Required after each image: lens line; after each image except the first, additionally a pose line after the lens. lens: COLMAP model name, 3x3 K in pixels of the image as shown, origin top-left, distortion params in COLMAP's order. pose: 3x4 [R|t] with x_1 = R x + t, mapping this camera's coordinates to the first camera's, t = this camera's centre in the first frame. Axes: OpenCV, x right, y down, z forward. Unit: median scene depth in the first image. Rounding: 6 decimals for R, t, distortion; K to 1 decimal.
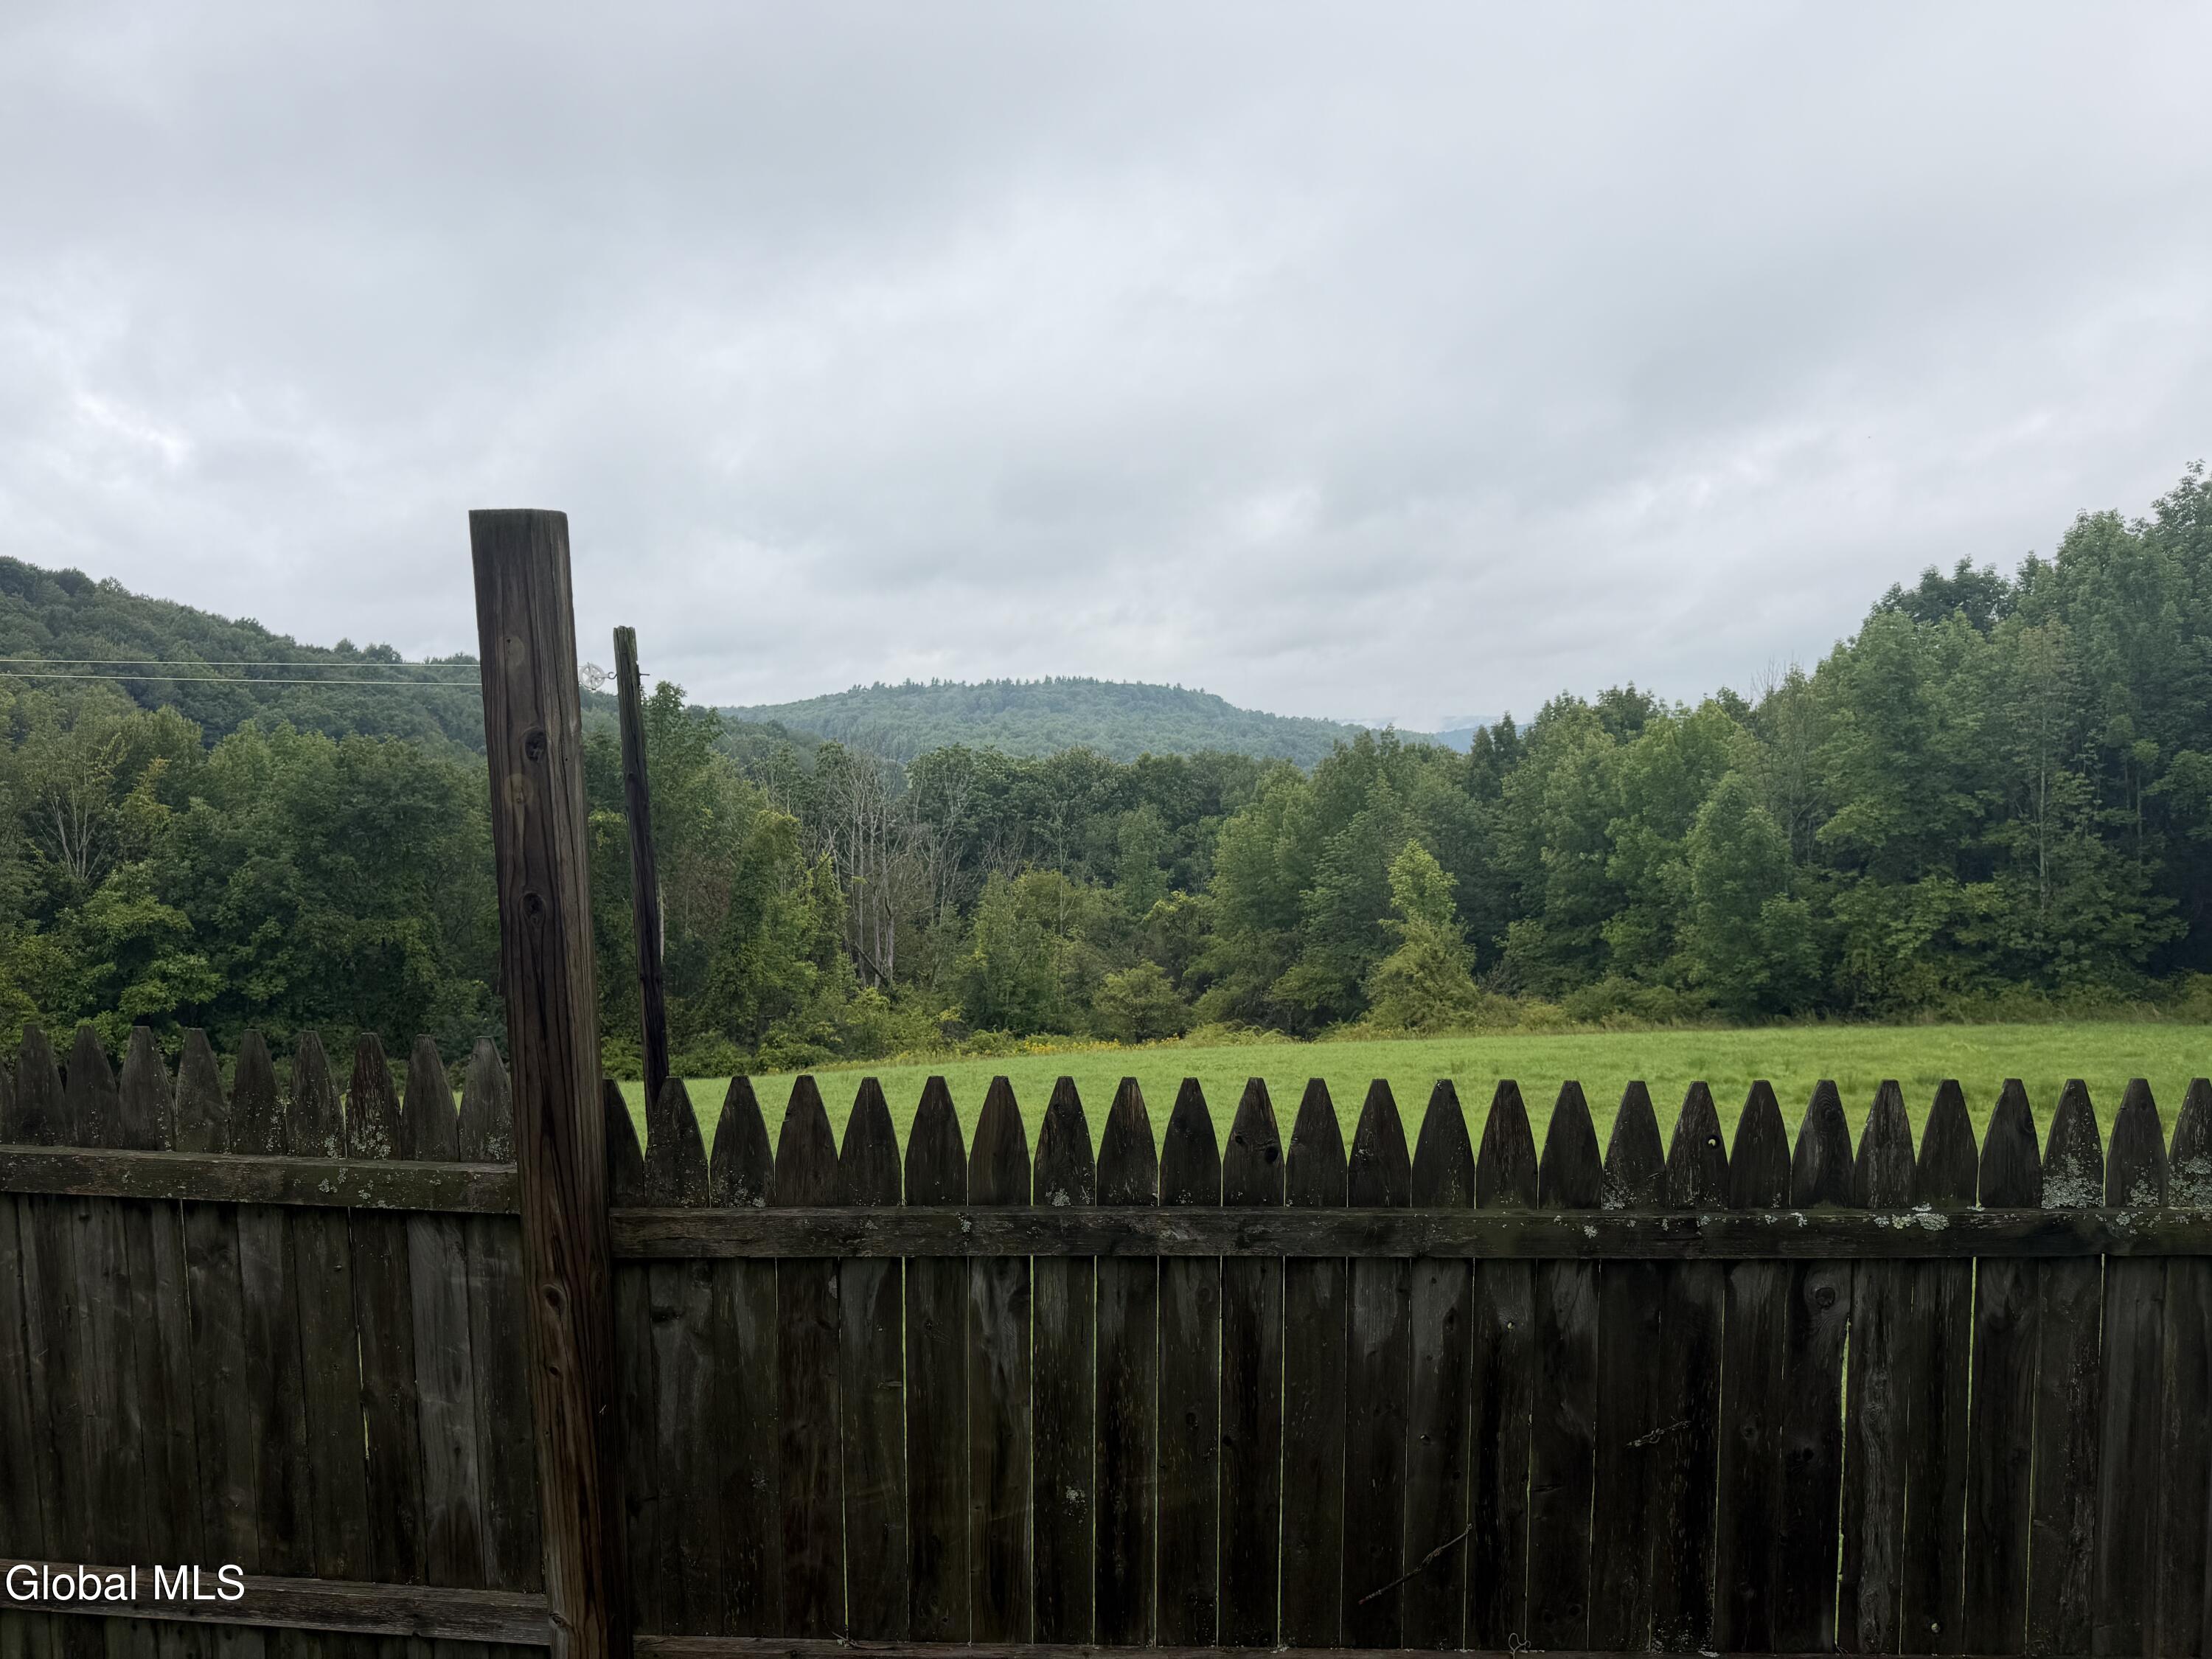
lens RADIAL K [[1539.4, 0, 1101.1], [0, 1539.4, 824.8], [0, 0, 1]] dist [0.185851, -0.434588]
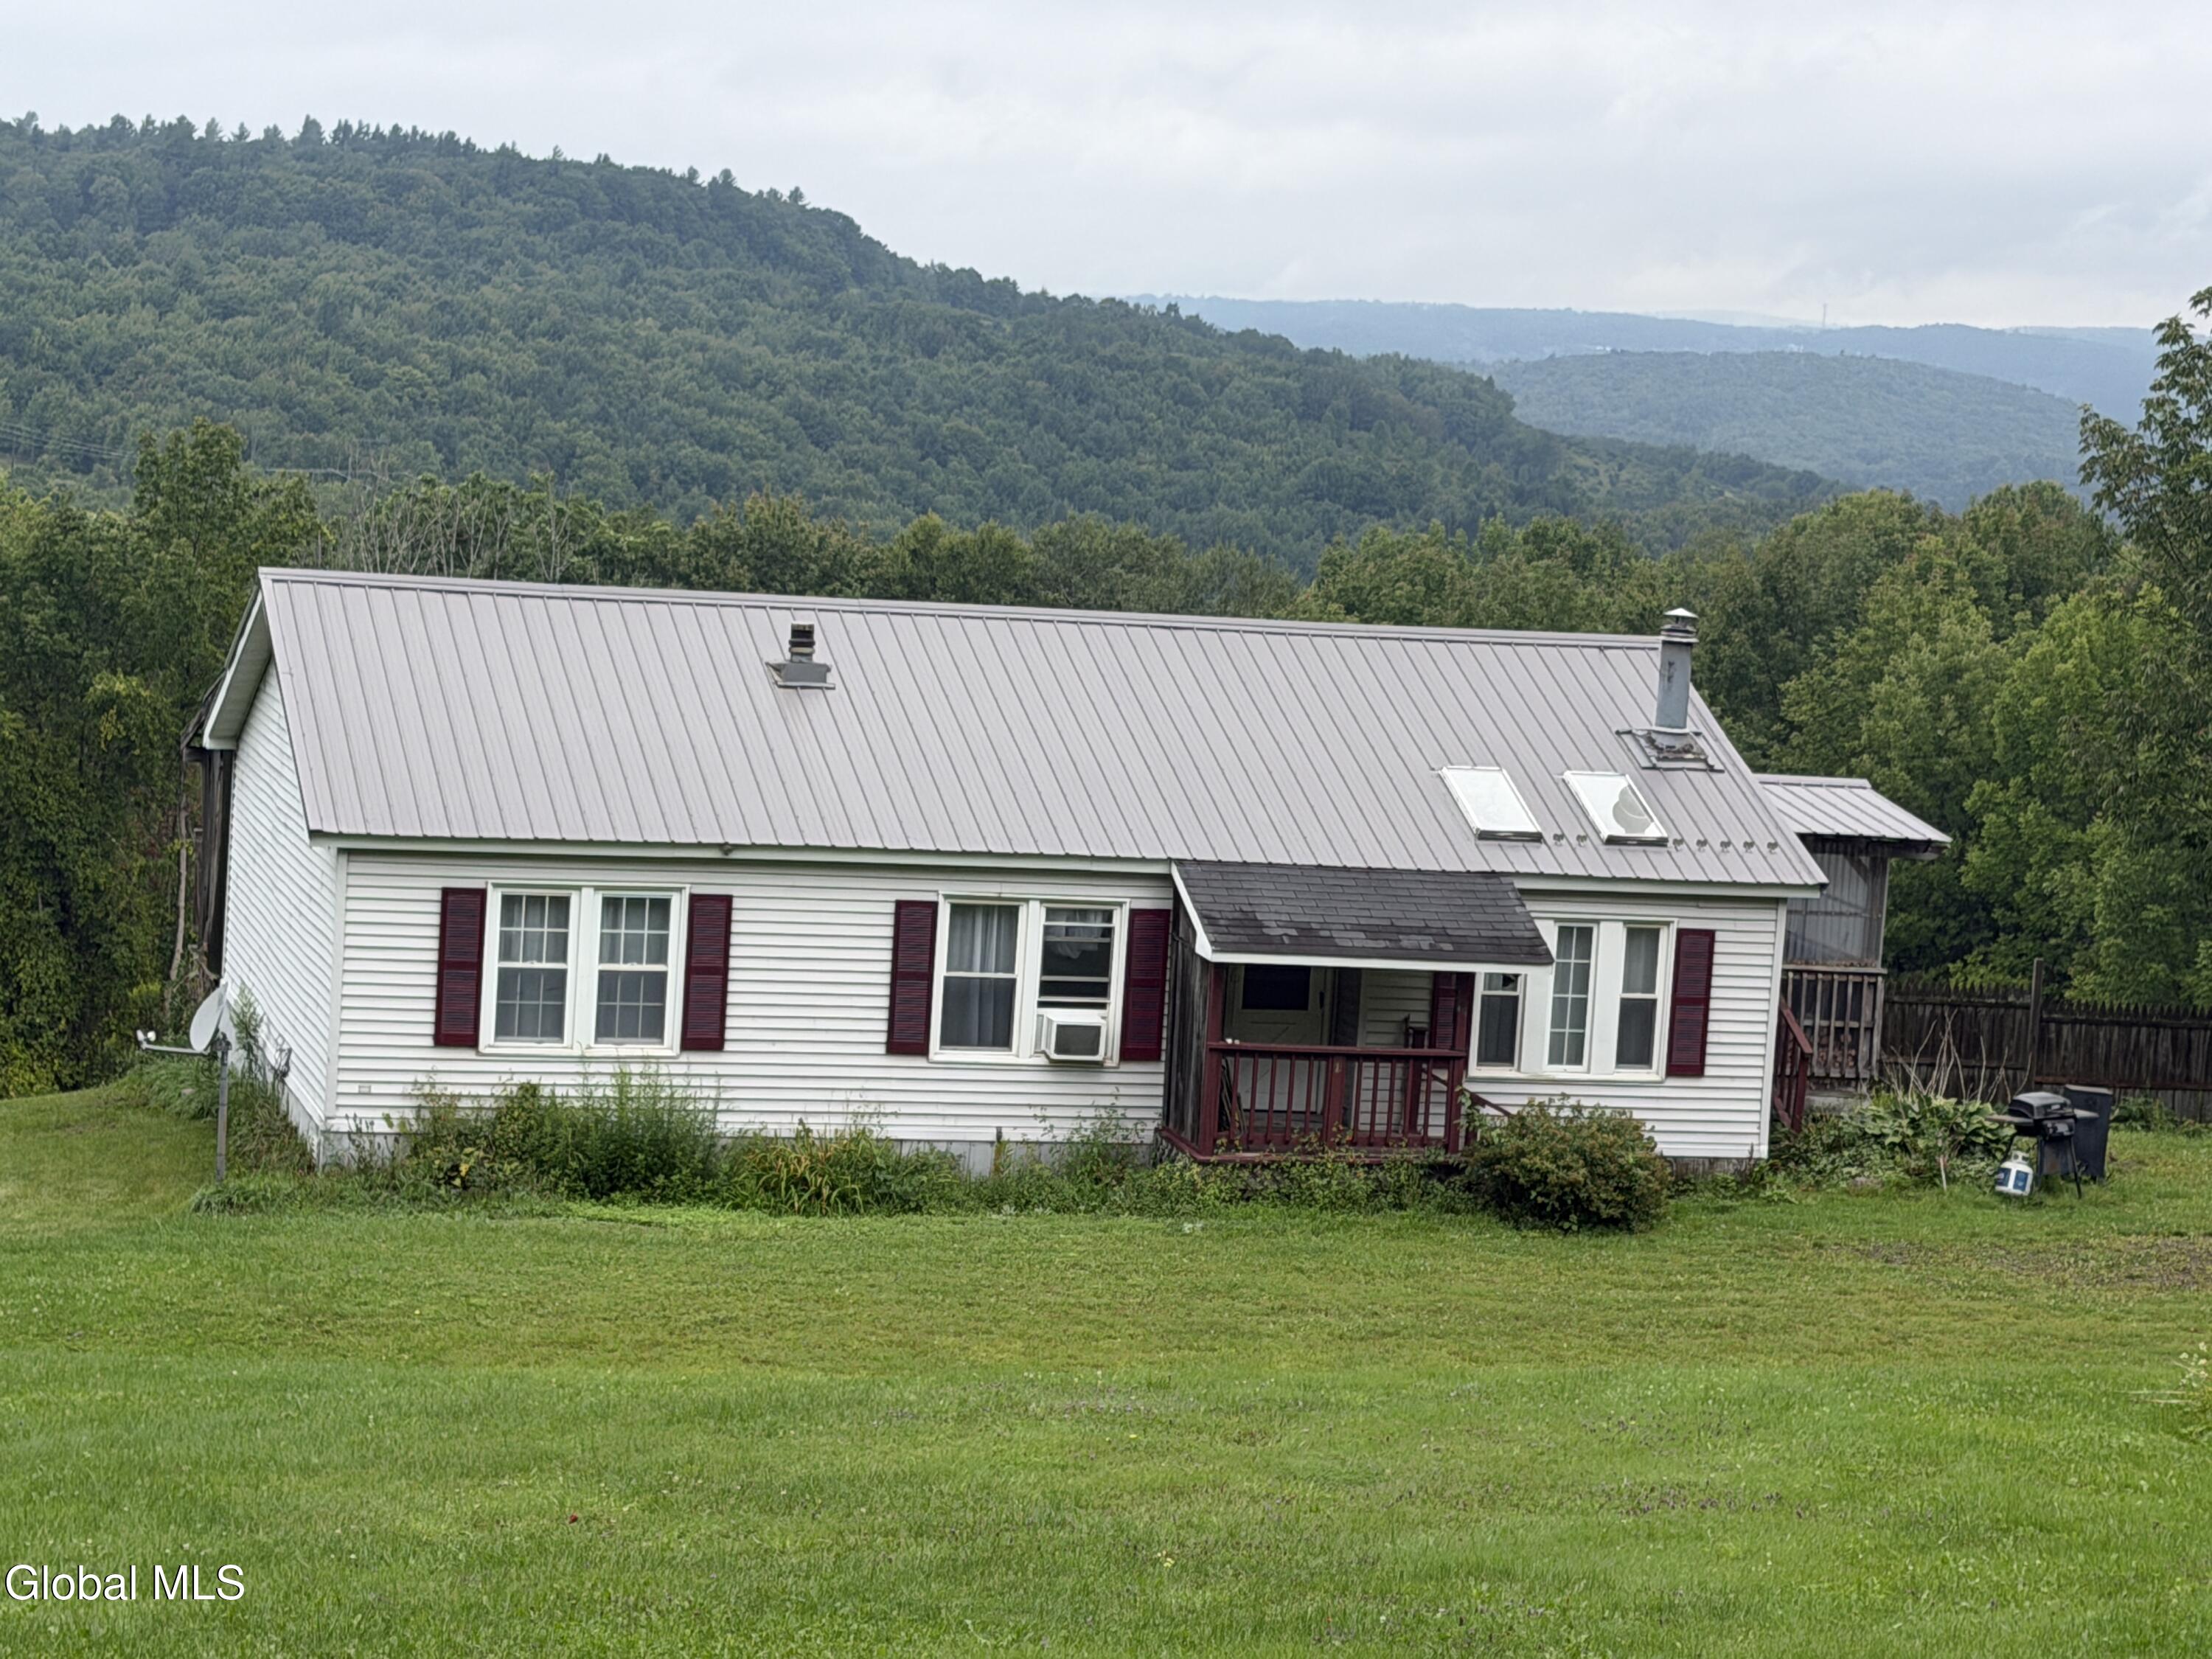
lens RADIAL K [[4895.7, 0, 1103.5], [0, 4895.7, 839.4], [0, 0, 1]] dist [0.086314, 0.458074]
pose [[0.989379, 0.044943, 0.138240, -0.206688], [-0.051328, 0.997757, 0.042972, -0.038948], [-0.135998, -0.049611, 0.989466, -0.641931]]
